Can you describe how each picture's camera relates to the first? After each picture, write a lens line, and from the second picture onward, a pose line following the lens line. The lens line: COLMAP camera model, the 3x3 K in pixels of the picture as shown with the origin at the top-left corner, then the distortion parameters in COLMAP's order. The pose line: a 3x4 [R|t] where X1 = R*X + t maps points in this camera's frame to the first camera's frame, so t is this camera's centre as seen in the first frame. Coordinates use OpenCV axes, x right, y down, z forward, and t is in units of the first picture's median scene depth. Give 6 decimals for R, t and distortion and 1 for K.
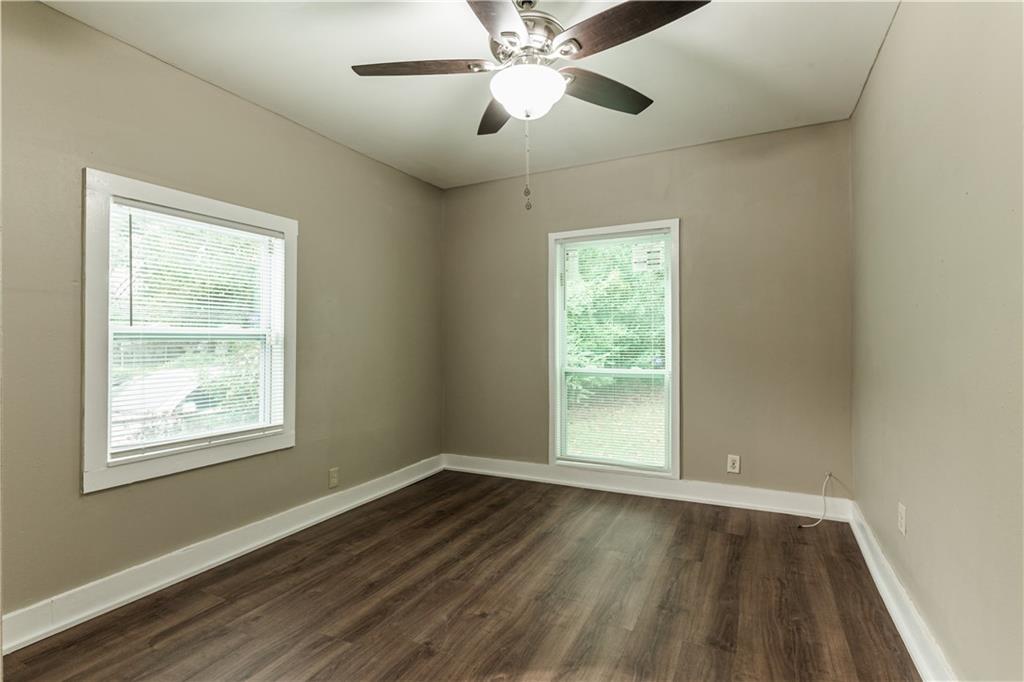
lens RADIAL K [[501.0, 0, 512.4], [0, 501.0, 334.3], [0, 0, 1]] dist [0.005253, 0.000622]
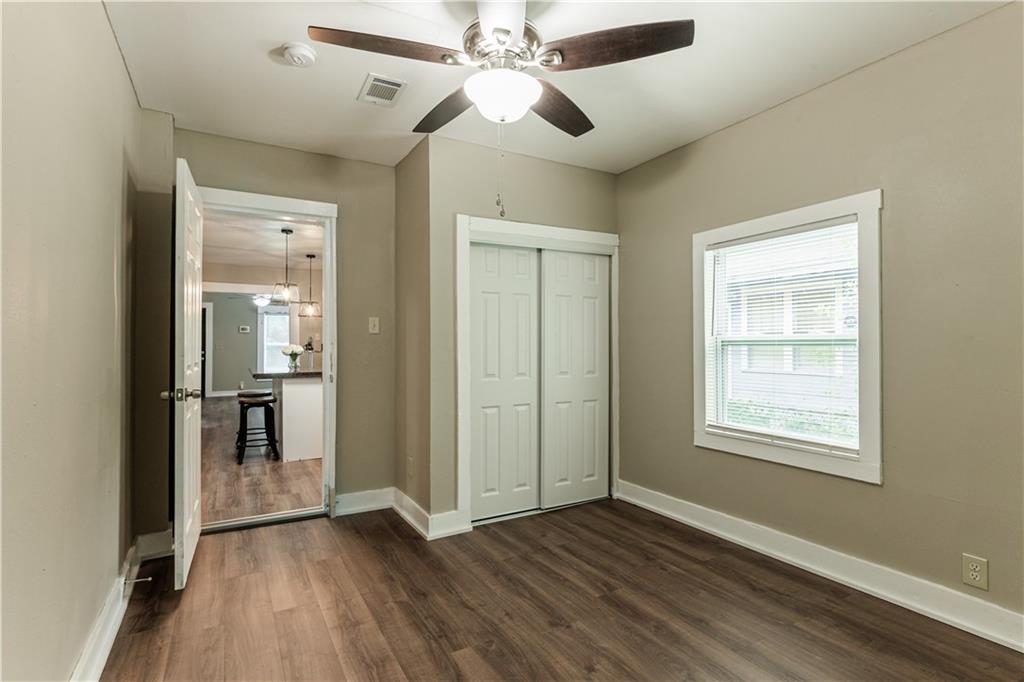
lens RADIAL K [[501.0, 0, 512.4], [0, 501.0, 334.3], [0, 0, 1]] dist [0.005253, 0.000622]
pose [[-0.558861, -0.013165, -0.829157, 0.697574], [0.017357, 0.999469, -0.027568, 0.007655], [0.829080, -0.029798, -0.558336, 1.310845]]
